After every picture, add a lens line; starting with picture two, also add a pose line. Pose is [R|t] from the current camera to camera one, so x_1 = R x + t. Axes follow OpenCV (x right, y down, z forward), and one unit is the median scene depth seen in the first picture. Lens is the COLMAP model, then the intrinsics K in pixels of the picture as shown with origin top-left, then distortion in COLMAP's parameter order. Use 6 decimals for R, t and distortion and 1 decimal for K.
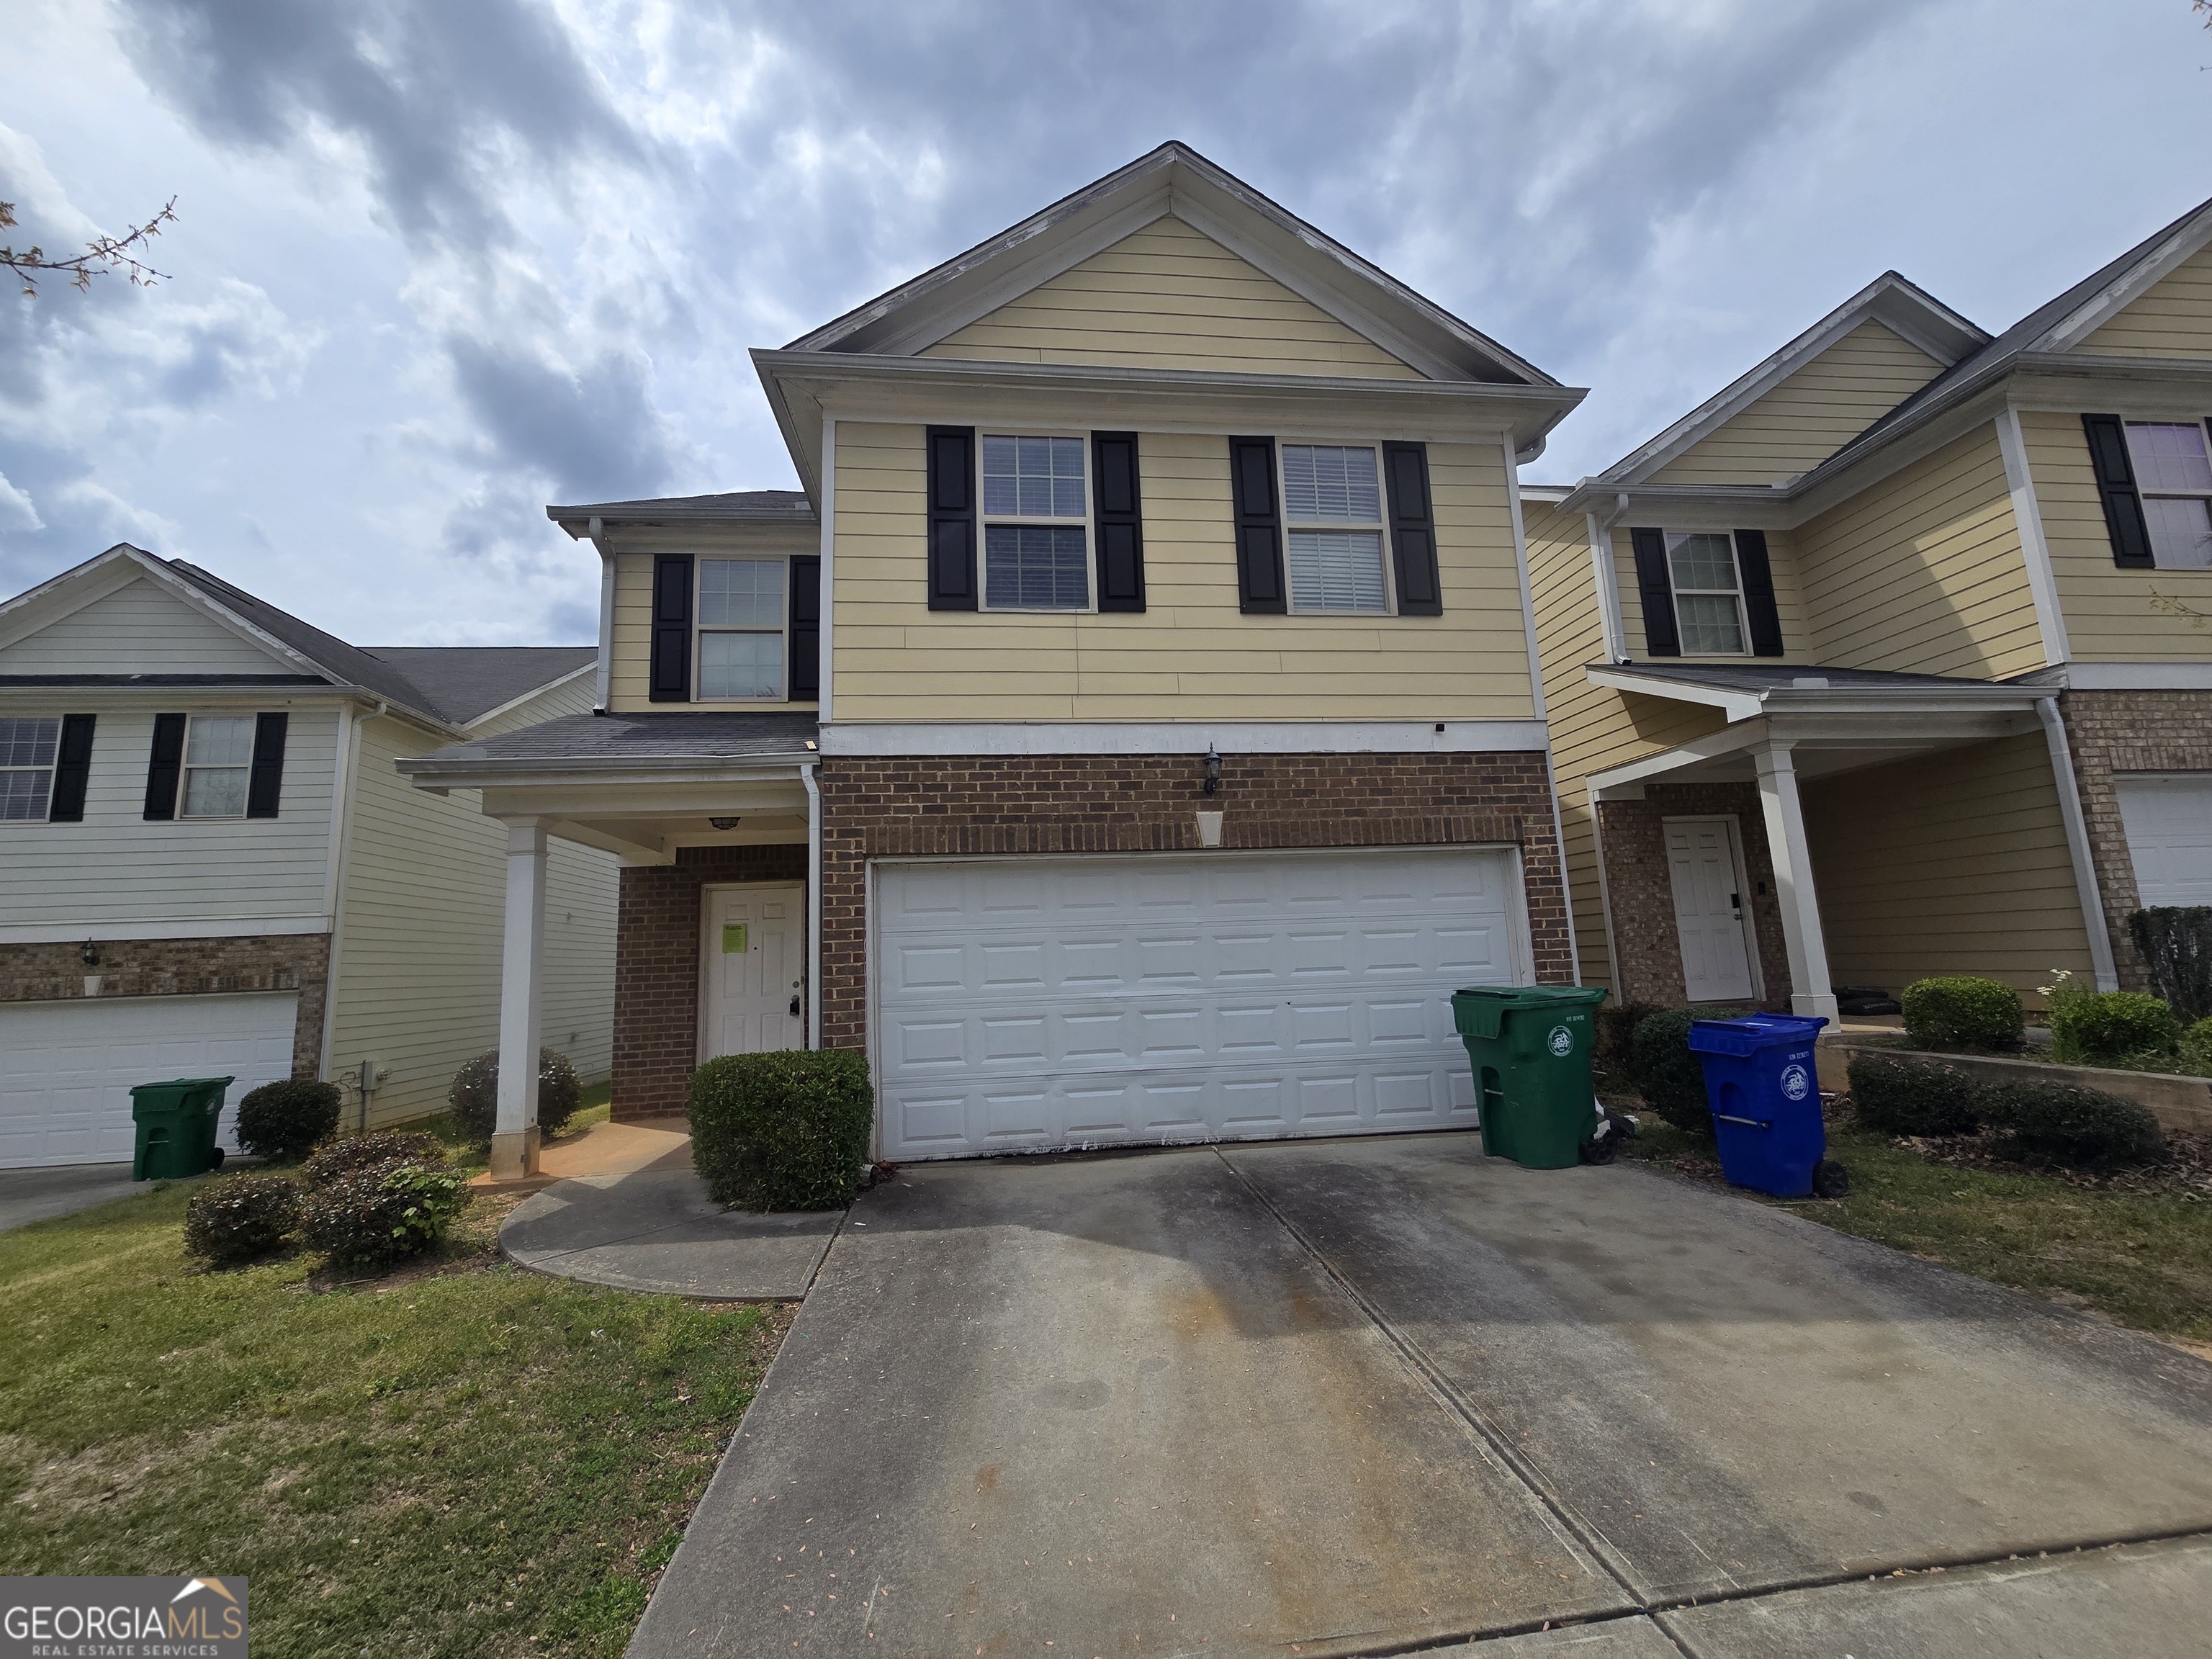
lens RADIAL K [[905.6, 0, 1102.7], [0, 905.6, 822.7], [0, 0, 1]] dist [-0.003971, 0.000302]
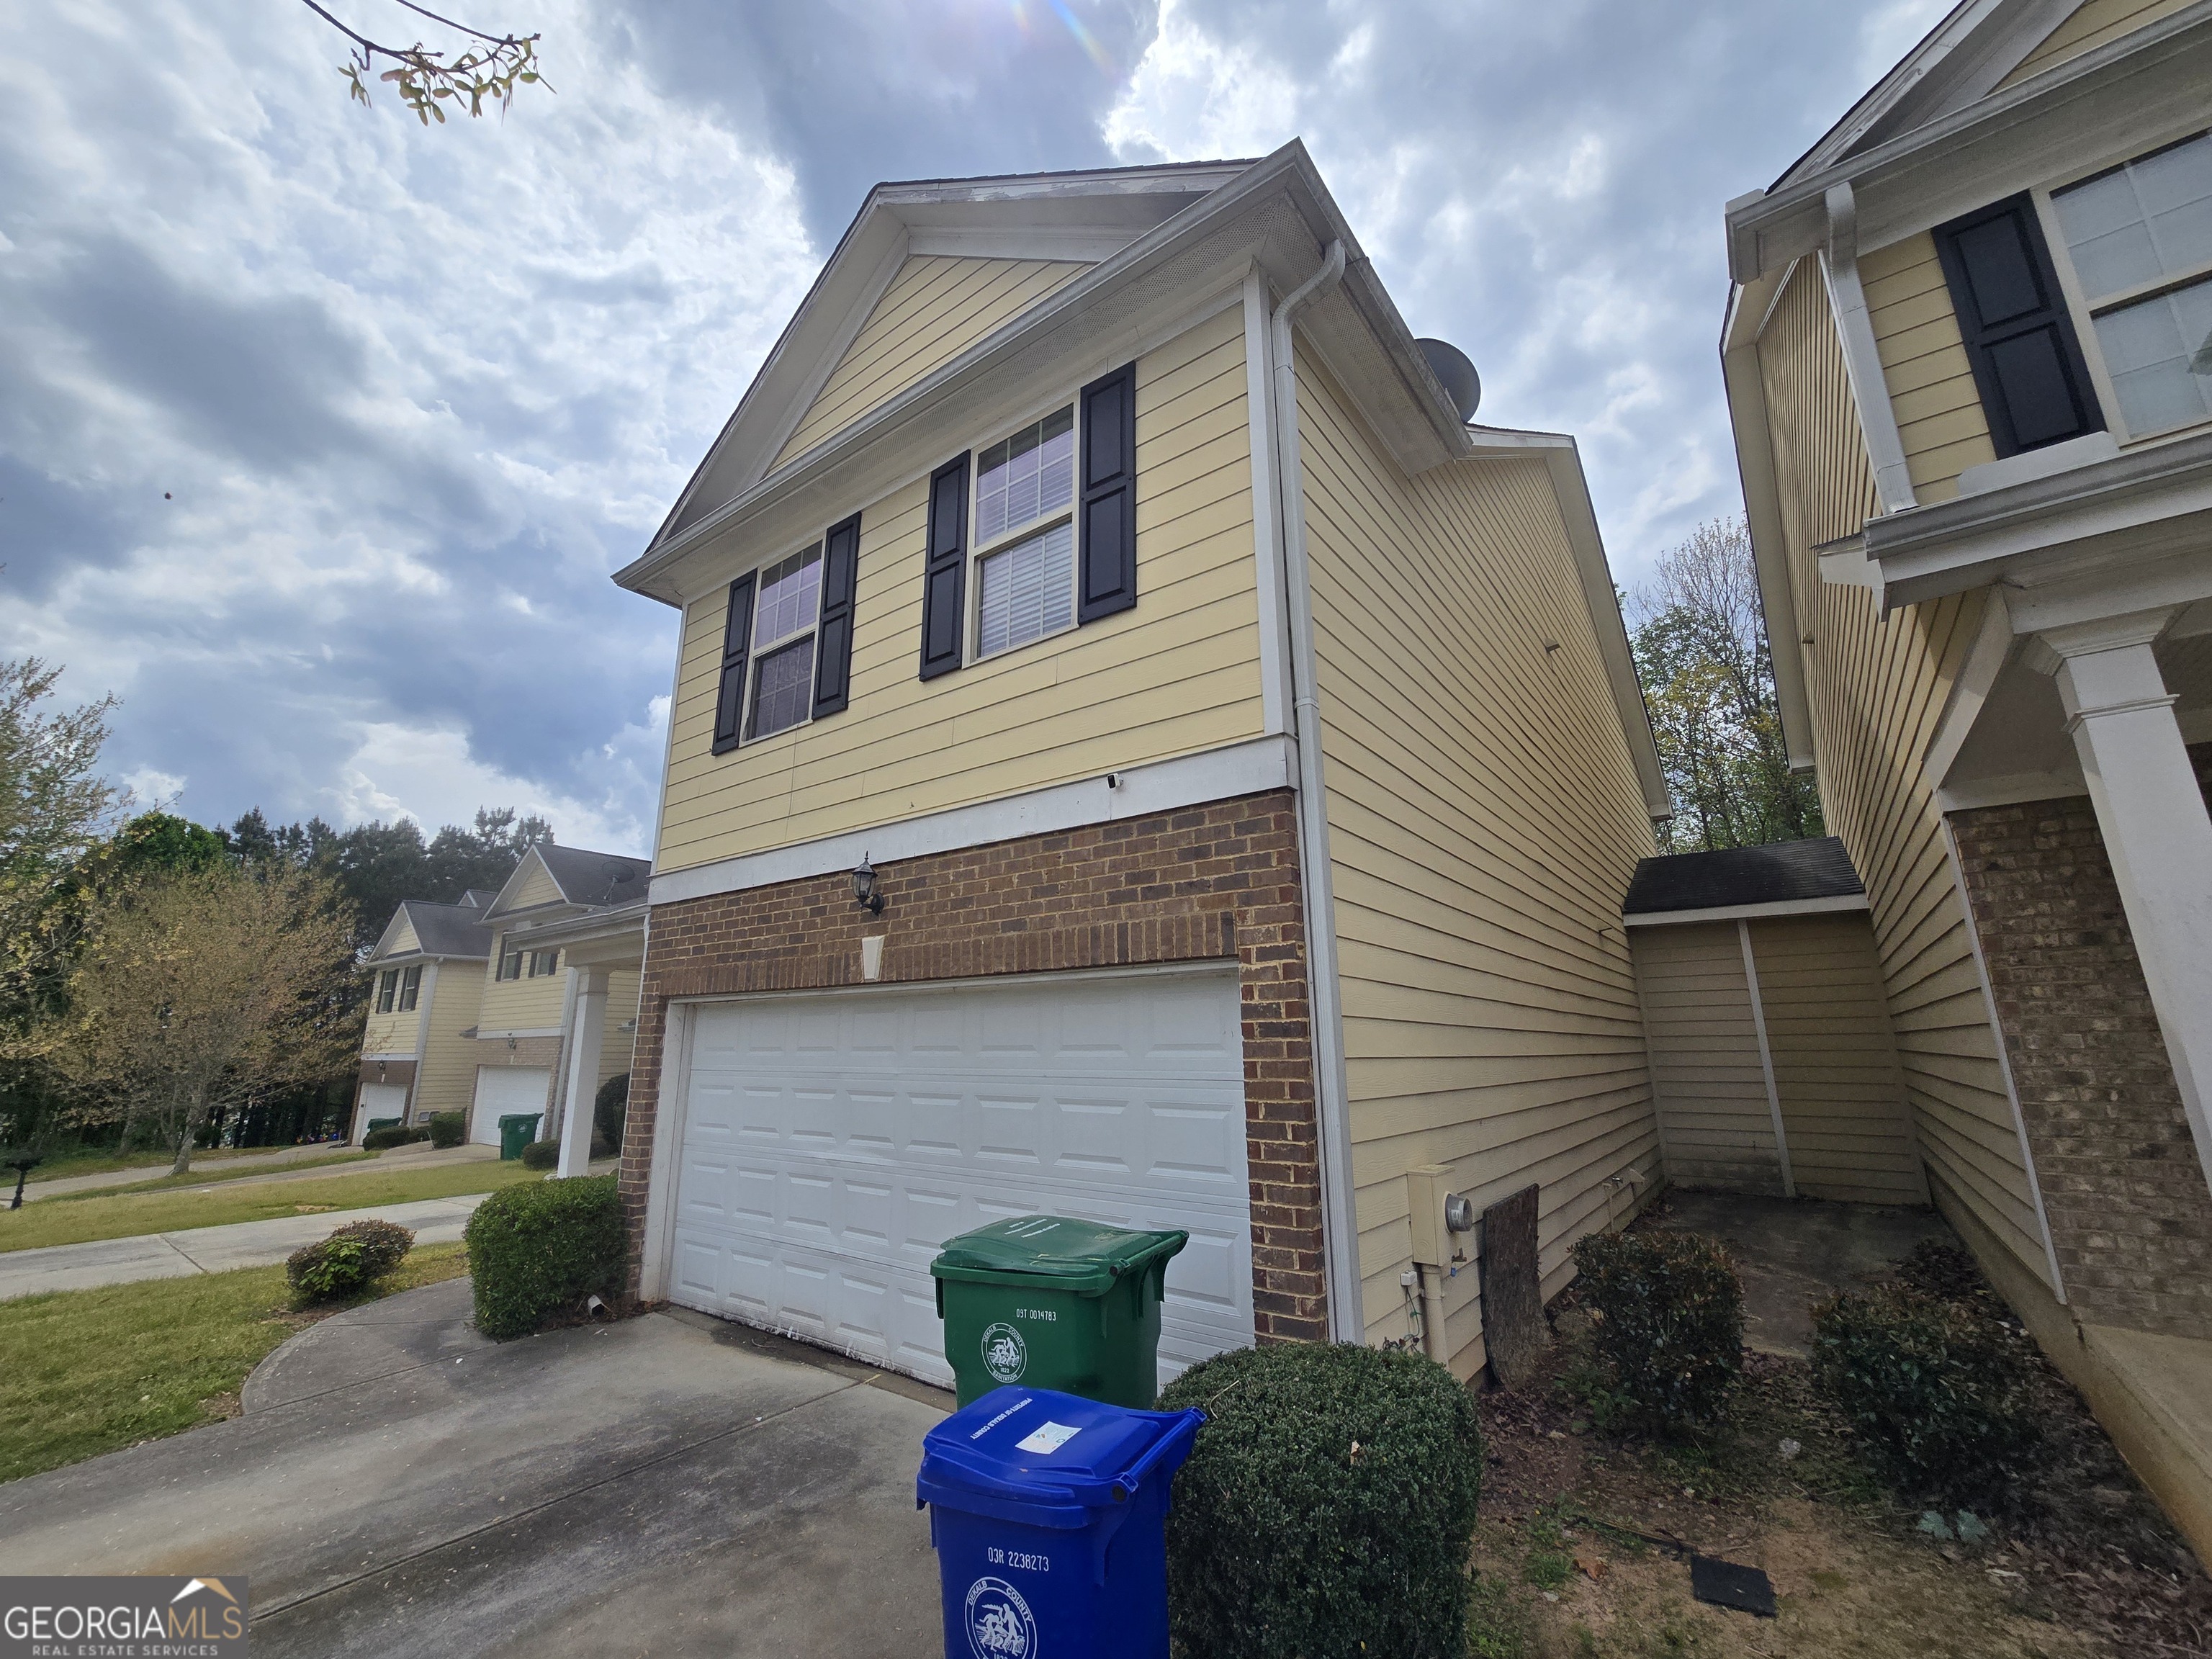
lens RADIAL K [[905.6, 0, 1102.7], [0, 905.6, 822.7], [0, 0, 1]] dist [-0.003971, 0.000302]
pose [[0.719923, -0.135375, -0.680723, 0.812081], [0.084815, 0.990602, -0.107301, -0.008683], [0.688852, 0.019513, 0.724639, 0.541314]]
